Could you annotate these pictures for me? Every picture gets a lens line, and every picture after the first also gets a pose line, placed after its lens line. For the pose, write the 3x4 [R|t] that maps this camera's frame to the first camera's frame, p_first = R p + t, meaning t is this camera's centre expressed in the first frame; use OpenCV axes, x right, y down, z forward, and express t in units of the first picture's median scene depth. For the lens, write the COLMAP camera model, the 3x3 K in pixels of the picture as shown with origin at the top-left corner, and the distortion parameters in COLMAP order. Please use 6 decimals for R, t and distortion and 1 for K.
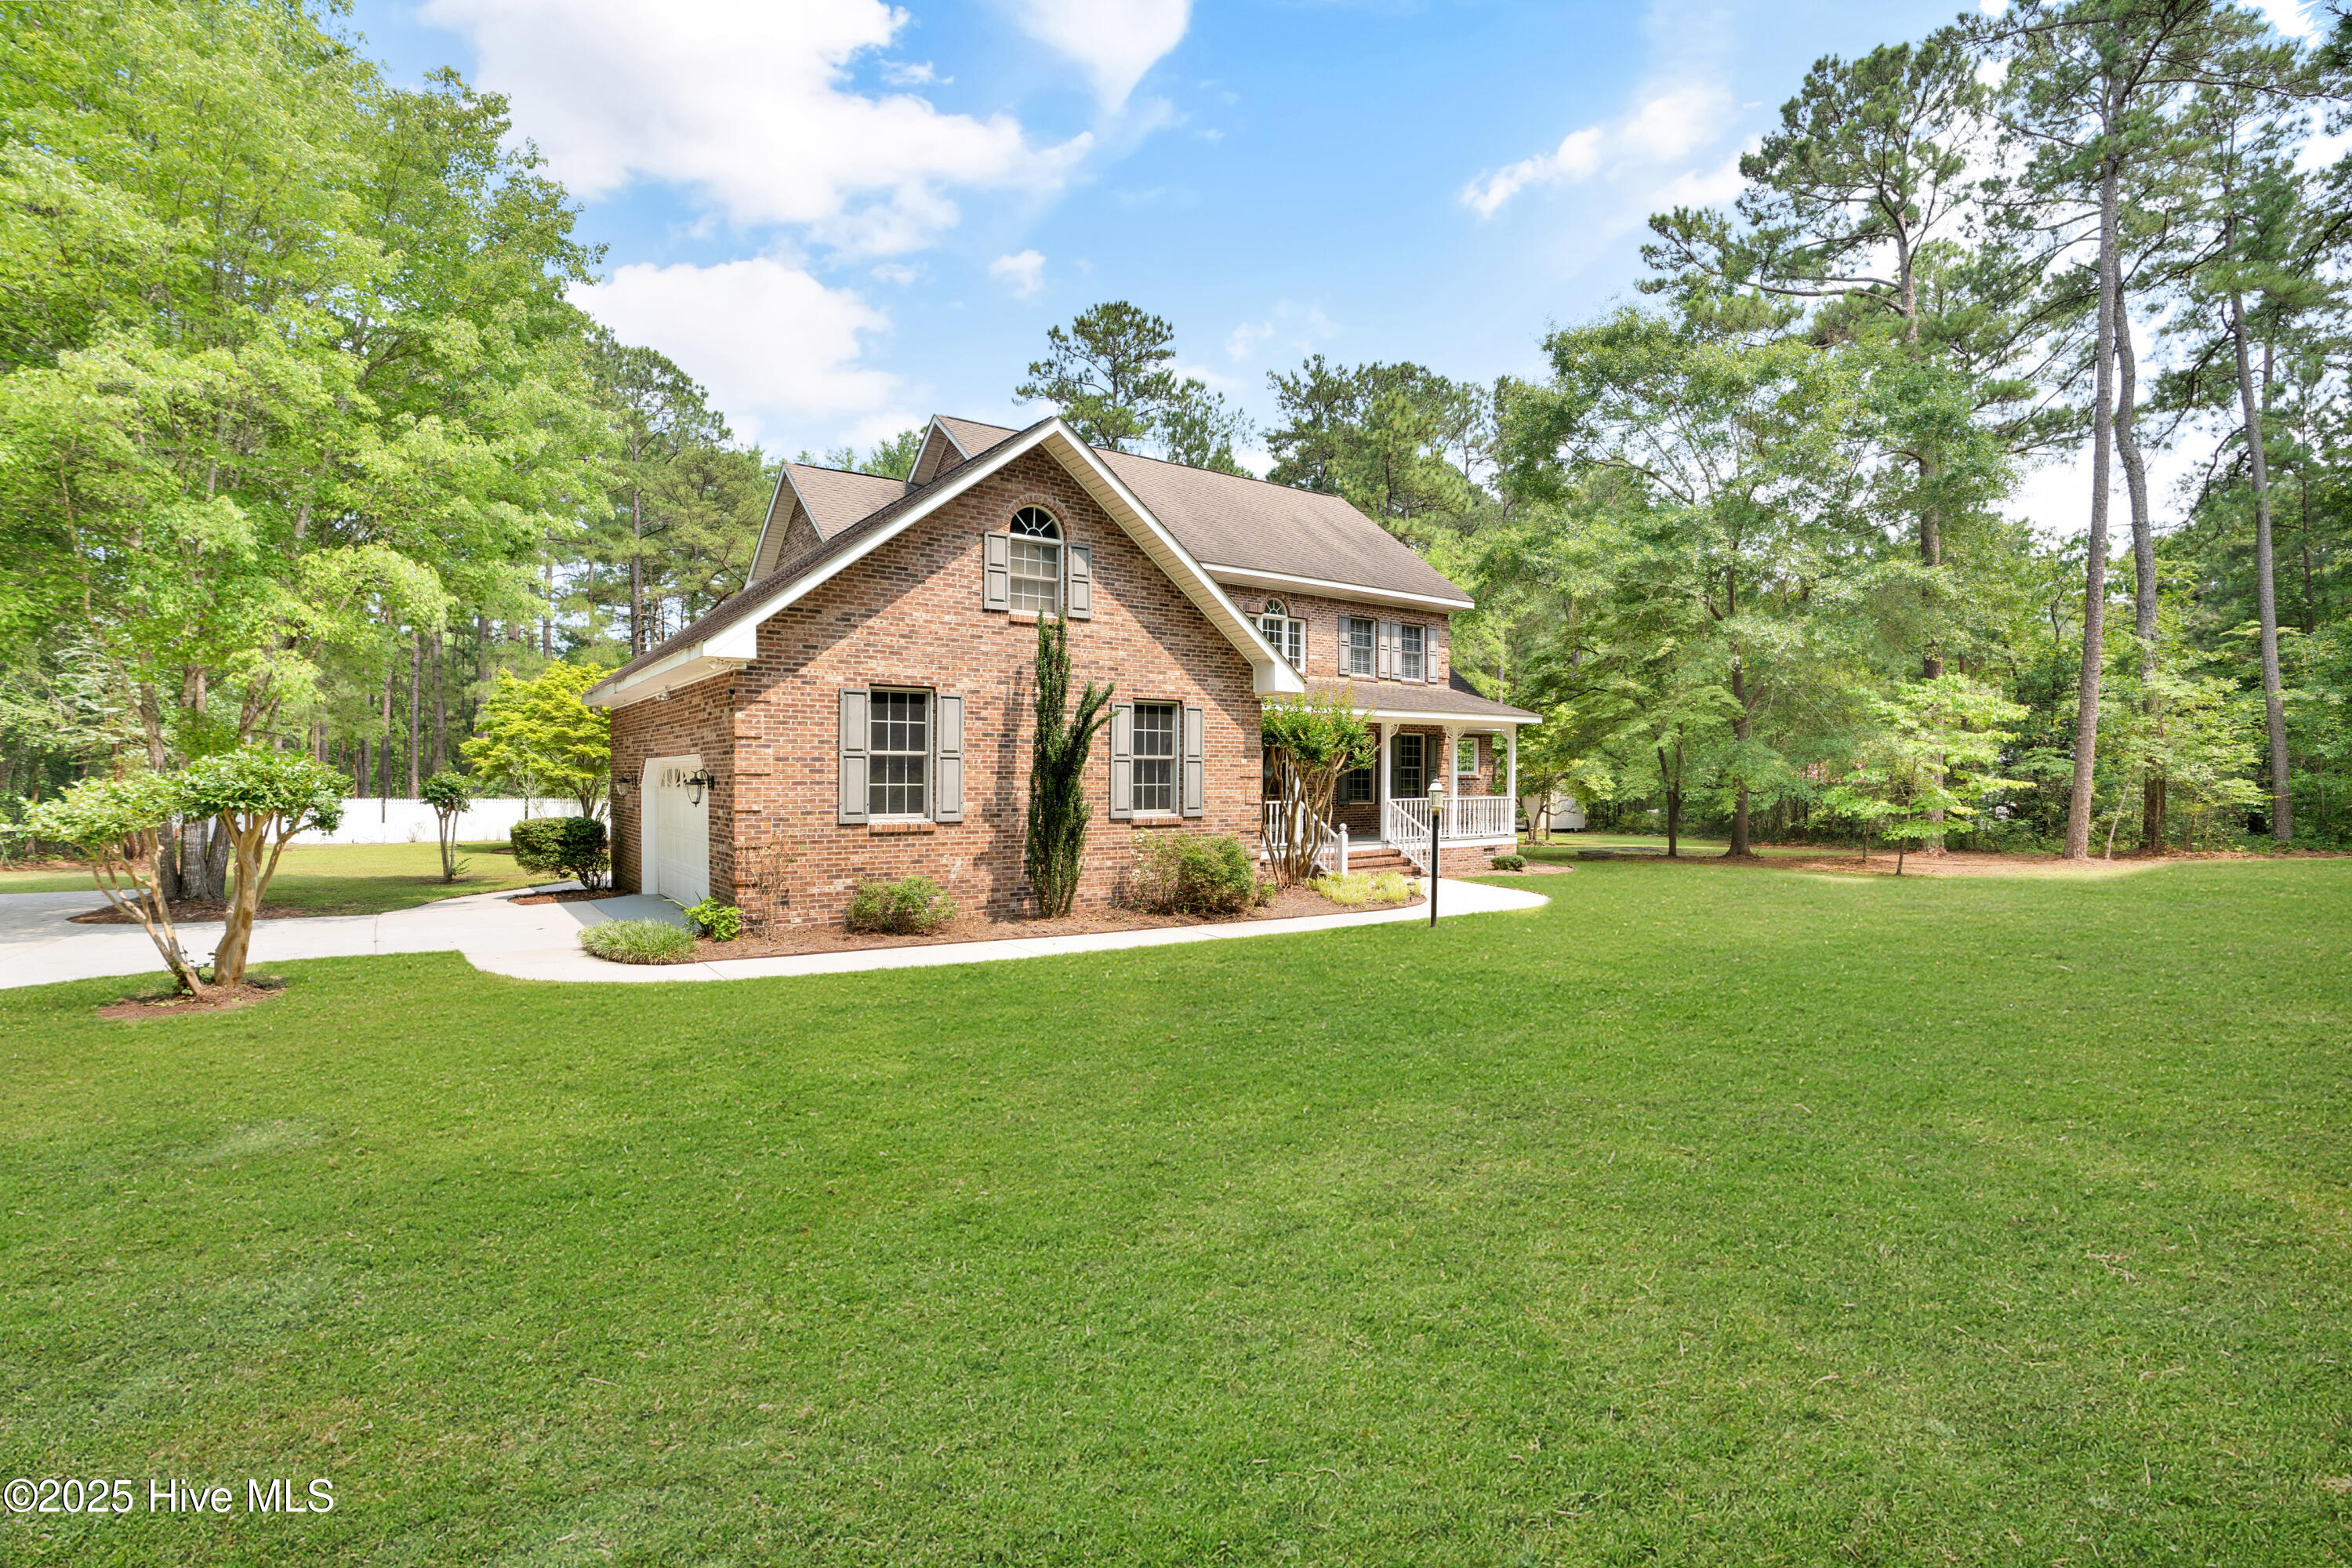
lens RADIAL K [[1070.8, 0, 1176.0], [0, 1070.8, 784.0], [0, 0, 1]] dist [-0.069303, 0.025538]
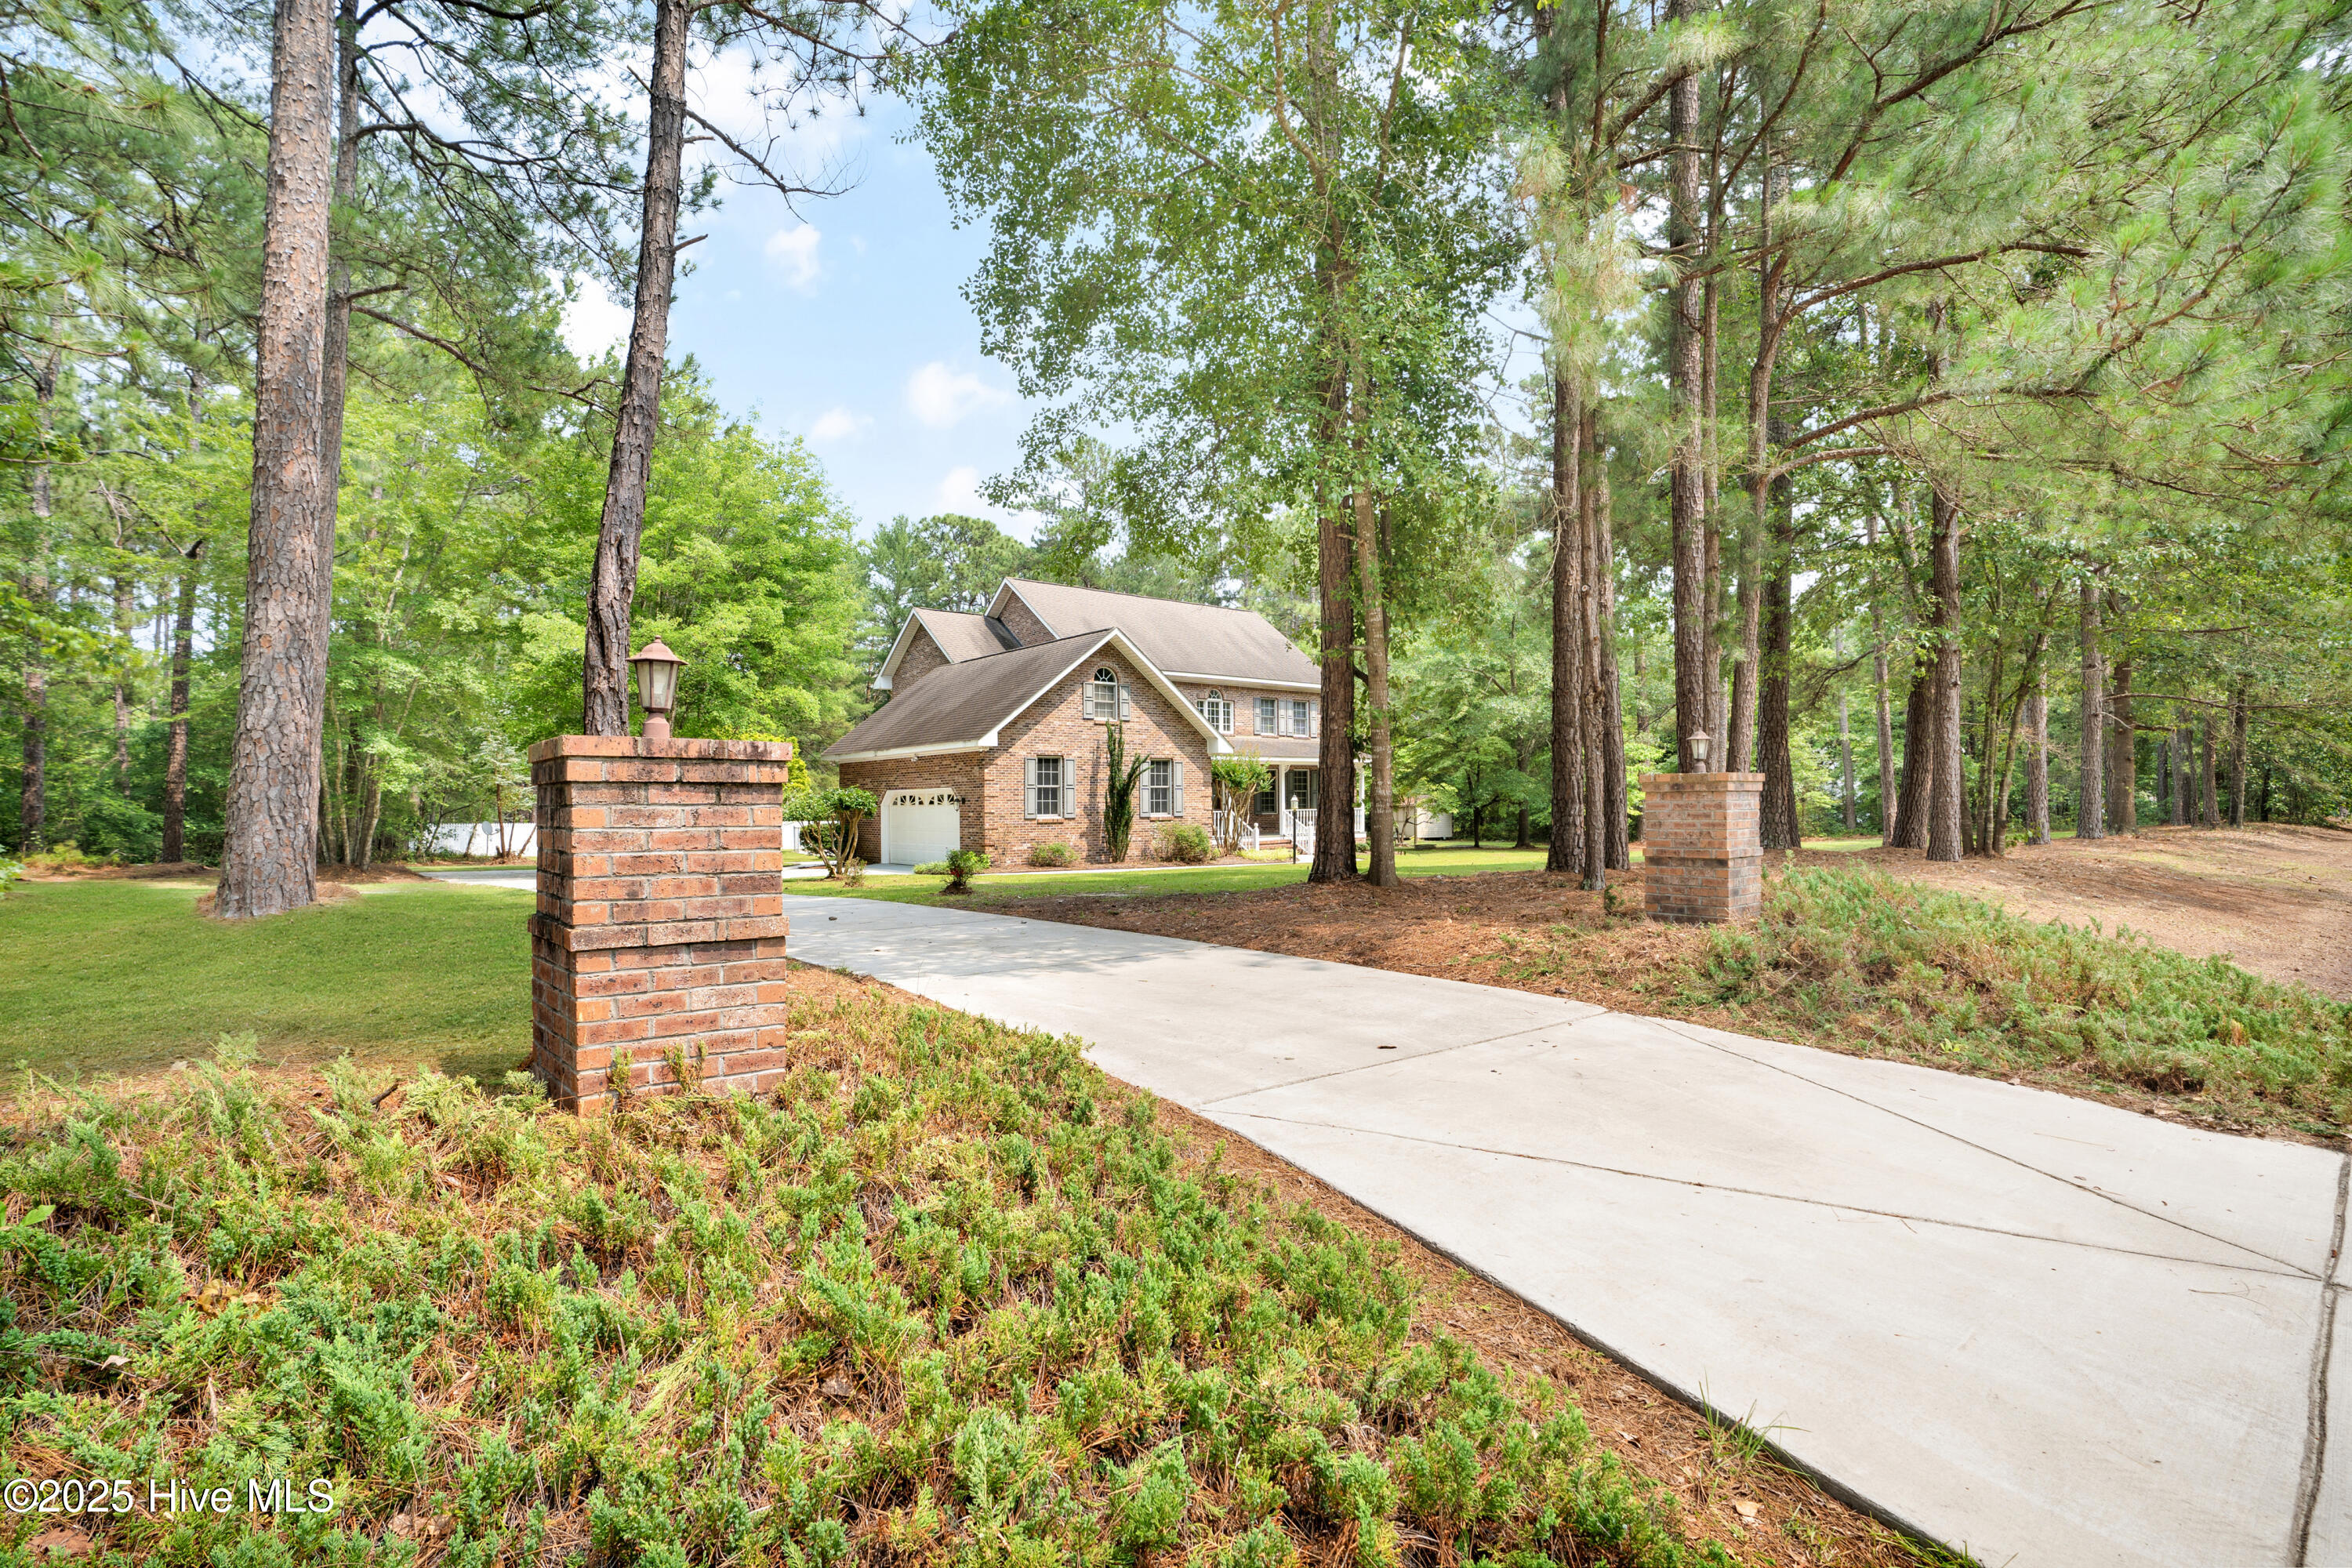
lens RADIAL K [[1070.8, 0, 1176.0], [0, 1070.8, 784.0], [0, 0, 1]] dist [-0.069303, 0.025538]
pose [[0.997748, -0.011957, 0.065996, -0.070864], [0.013728, 0.999556, -0.026452, 0.013512], [-0.065650, 0.027298, 0.997469, -0.585210]]
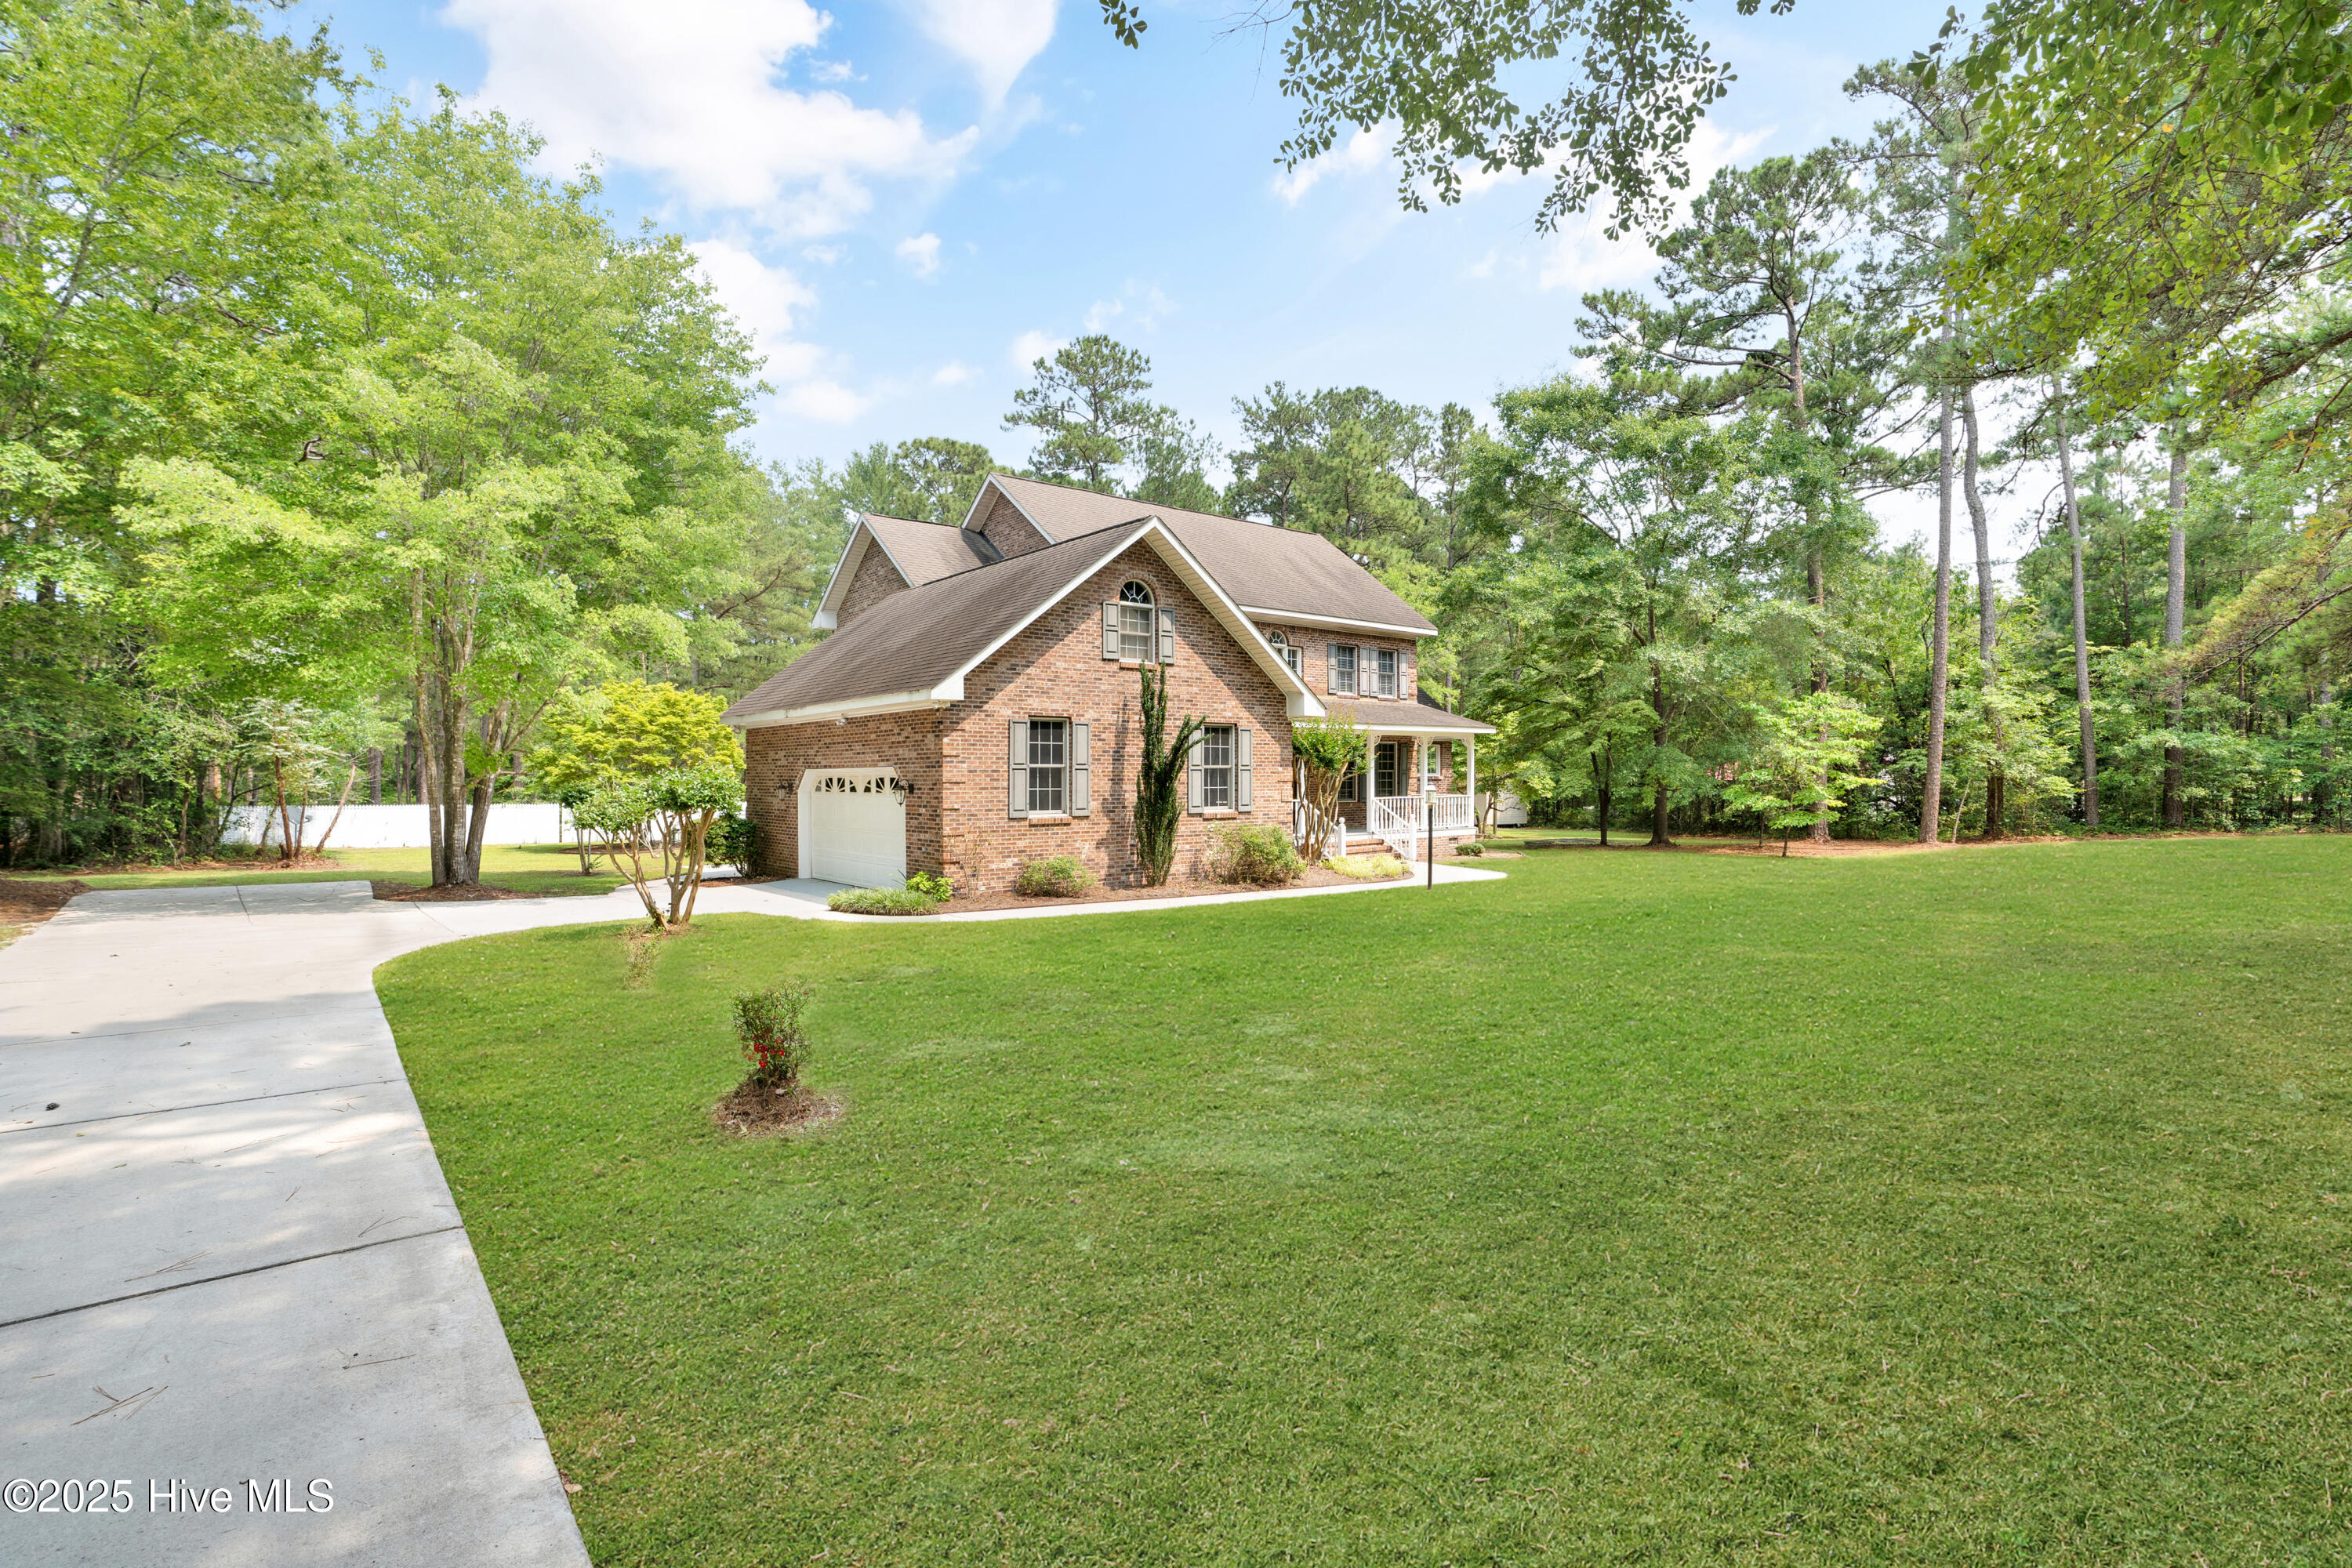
lens RADIAL K [[1105.0, 0, 1187.8], [0, 1105.0, 786.8], [0, 0, 1]] dist [-0.076265, 0.026688]
pose [[0.997384, -0.007089, 0.071934, -0.089523], [0.006946, 0.999973, 0.002232, -0.002044], [-0.071948, -0.001727, 0.997407, -0.206617]]
